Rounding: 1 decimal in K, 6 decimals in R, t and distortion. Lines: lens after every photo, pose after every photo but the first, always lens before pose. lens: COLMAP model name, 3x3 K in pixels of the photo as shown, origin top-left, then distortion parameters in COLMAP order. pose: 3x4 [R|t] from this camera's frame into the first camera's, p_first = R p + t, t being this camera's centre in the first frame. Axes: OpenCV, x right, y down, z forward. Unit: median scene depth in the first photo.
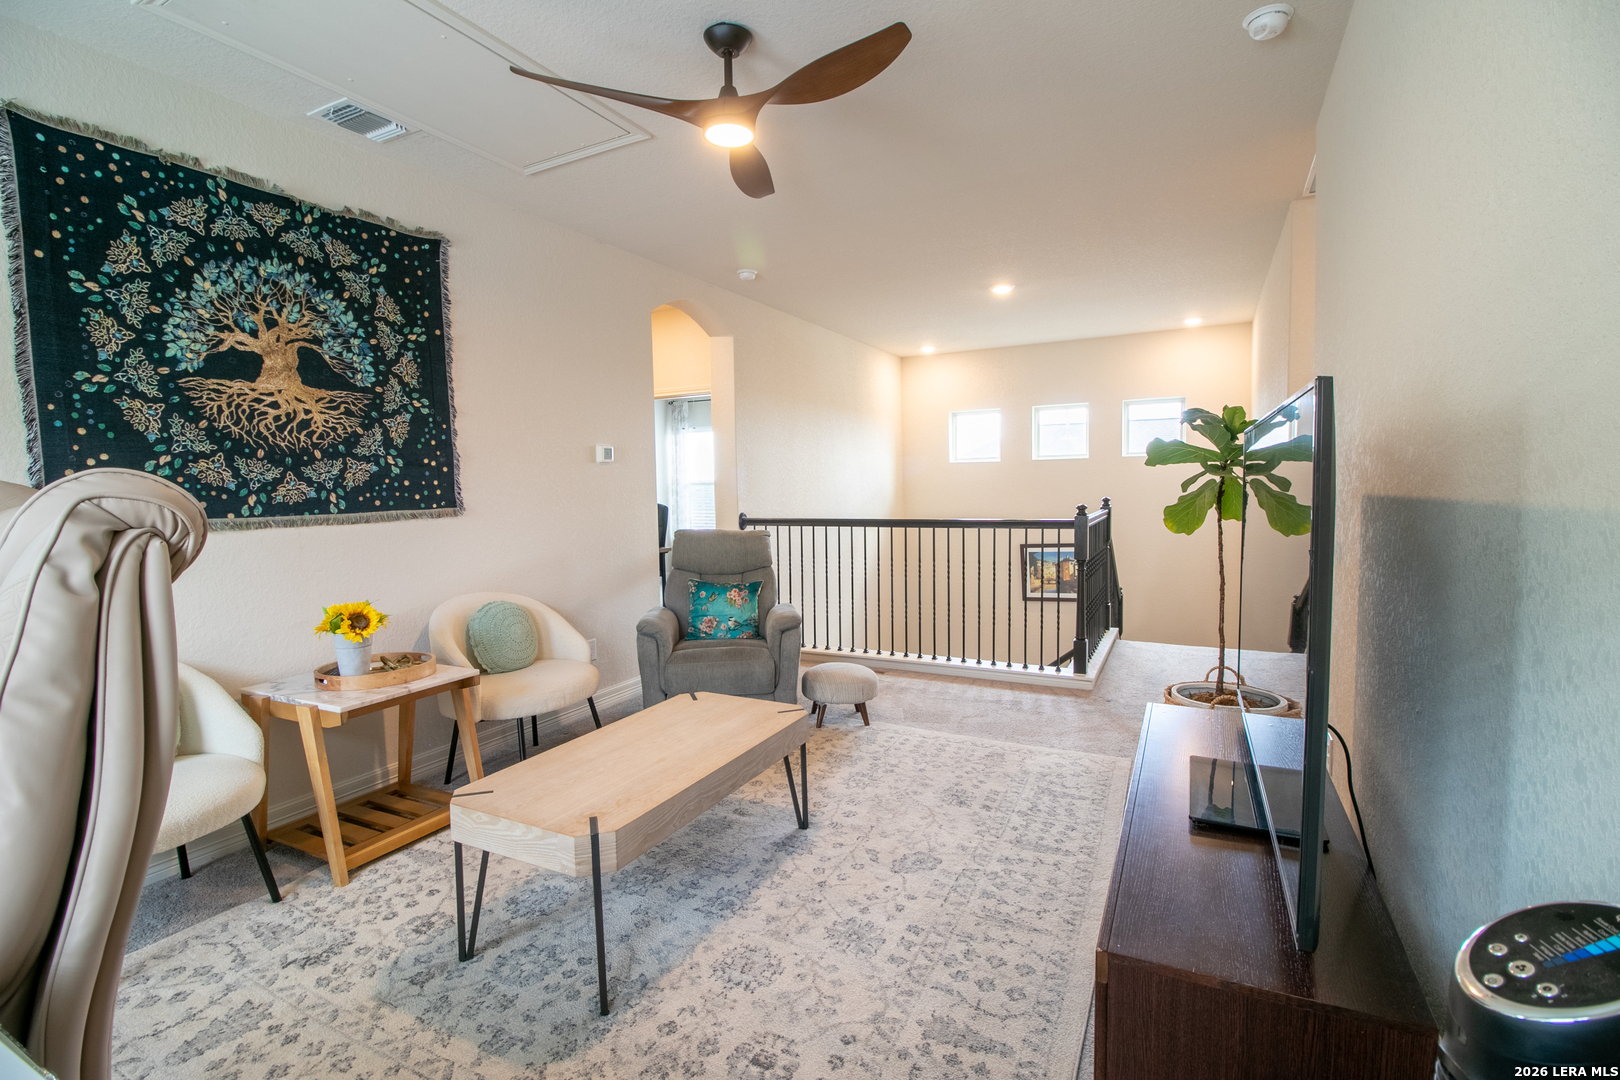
lens RADIAL K [[749.7, 0, 812.1], [0, 749.7, 535.3], [0, 0, 1]] dist [-0.003438, -0.010449]
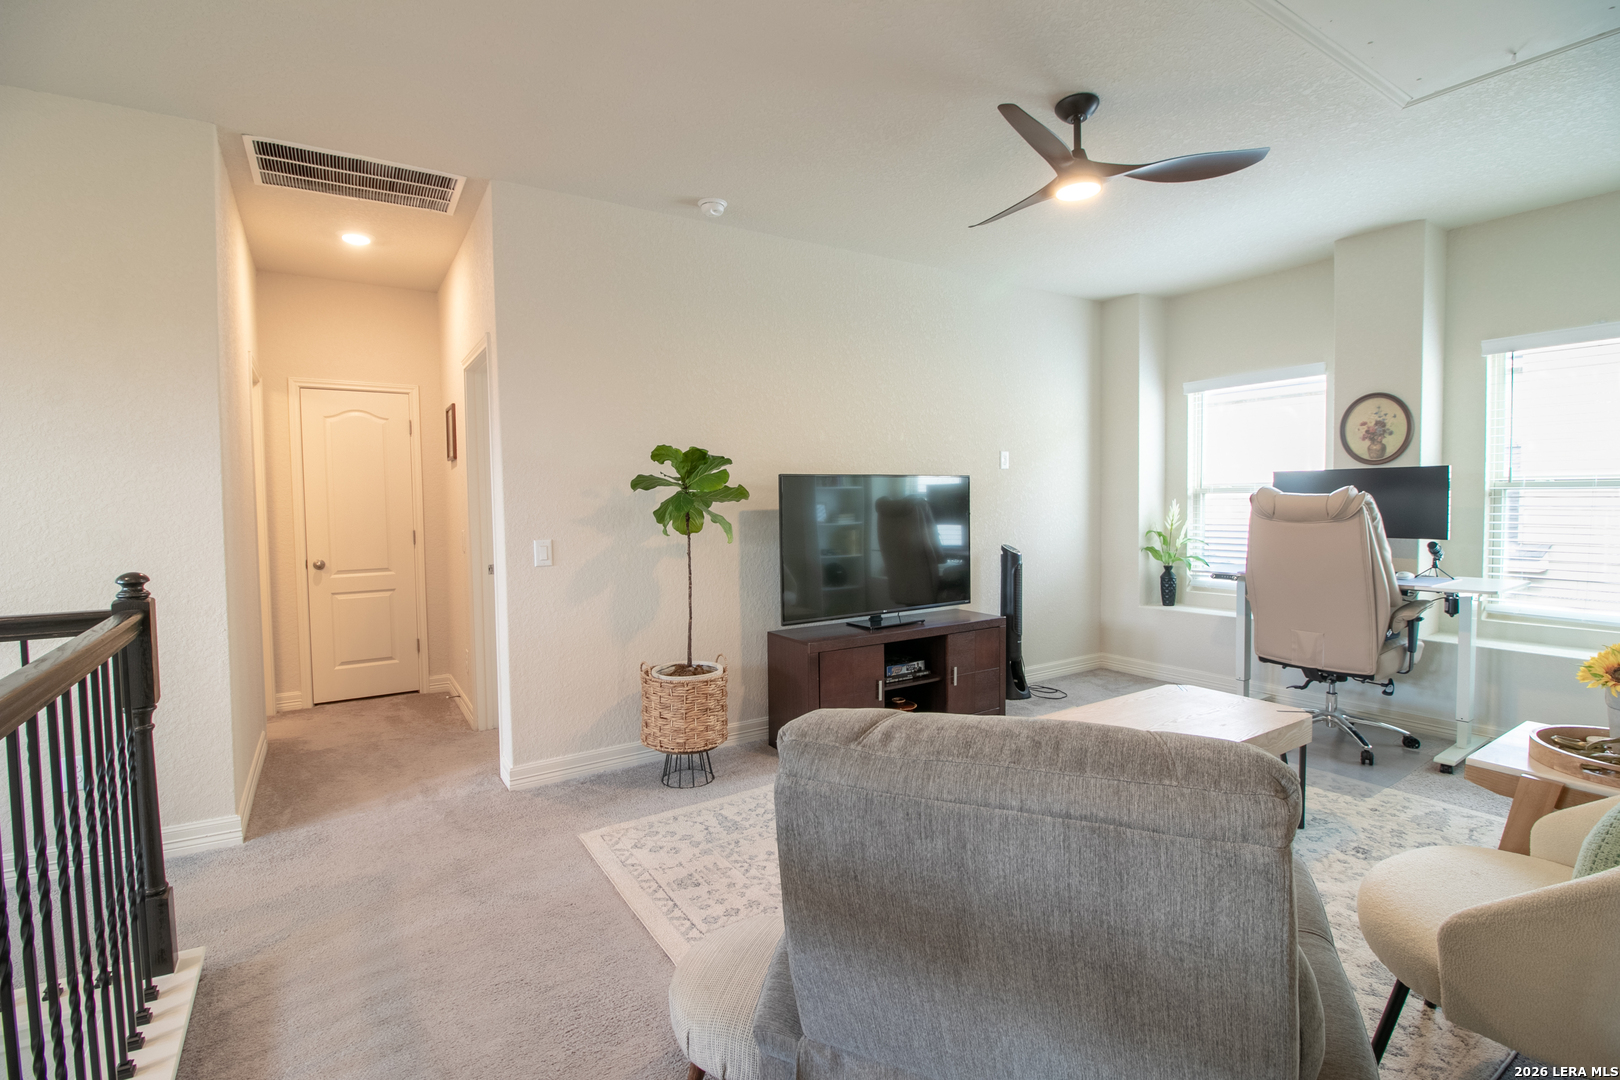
lens RADIAL K [[749.7, 0, 812.3], [0, 749.7, 534.4], [0, 0, 1]] dist [-0.003438, -0.010449]
pose [[-0.866734, 0.003908, 0.498756, -0.259142], [0.060946, 0.993306, 0.098130, -0.118009], [-0.495034, 0.115449, -0.861170, 1.817772]]
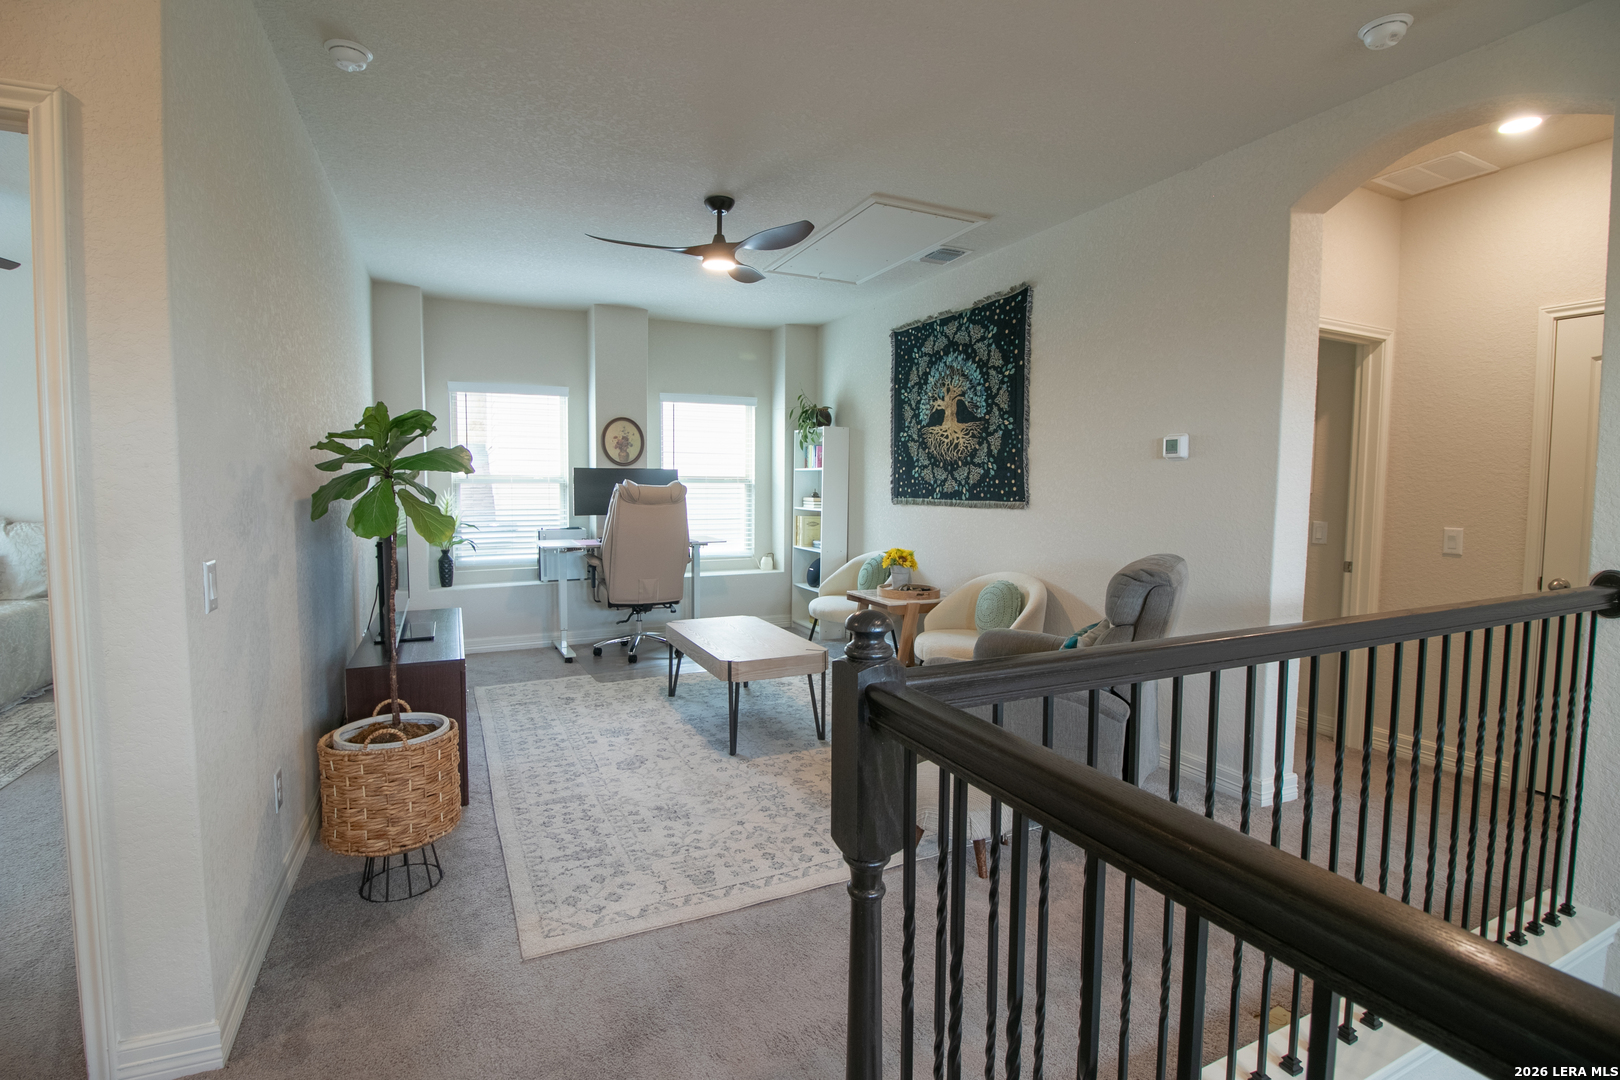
lens RADIAL K [[749.7, 0, 803.4], [0, 749.7, 536.9], [0, 0, 1]] dist [-0.003438, -0.010449]
pose [[-0.614523, 0.069750, -0.785809, 0.860502], [-0.050875, 0.990506, 0.127705, -0.142334], [0.787257, 0.118456, -0.605140, 1.752788]]
